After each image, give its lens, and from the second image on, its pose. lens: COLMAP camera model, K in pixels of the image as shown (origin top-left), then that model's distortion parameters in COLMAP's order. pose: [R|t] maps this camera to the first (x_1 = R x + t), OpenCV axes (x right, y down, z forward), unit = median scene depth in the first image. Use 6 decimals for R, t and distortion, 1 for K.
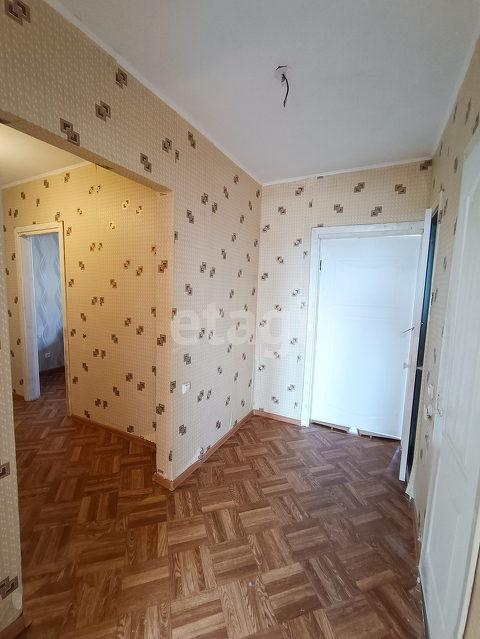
lens RADIAL K [[287.4, 0, 225.6], [0, 287.4, 319.9], [0, 0, 1]] dist [-0.000379, 0.000107]
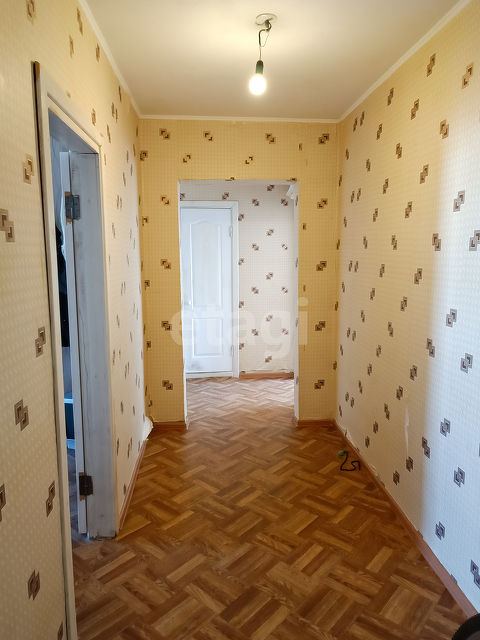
lens RADIAL K [[471.0, 0, 249.2], [0, 471.0, 317.4], [0, 0, 1]] dist [0.025546, -0.005564]
pose [[-0.553807, -0.131712, 0.822161, -1.530096], [0.094264, 0.971144, 0.219075, -0.214398], [-0.827292, 0.198826, -0.525411, 1.384357]]
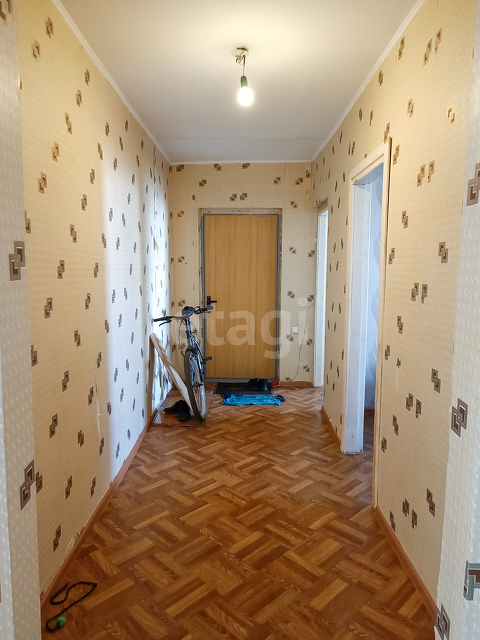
lens RADIAL K [[471.0, 0, 249.2], [0, 471.0, 317.4], [0, 0, 1]] dist [0.025546, -0.005564]
pose [[0.492486, 0.078191, -0.866801, 0.085965], [-0.097170, 0.994669, 0.034517, -0.026781], [0.864879, 0.067228, 0.497459, 0.405888]]
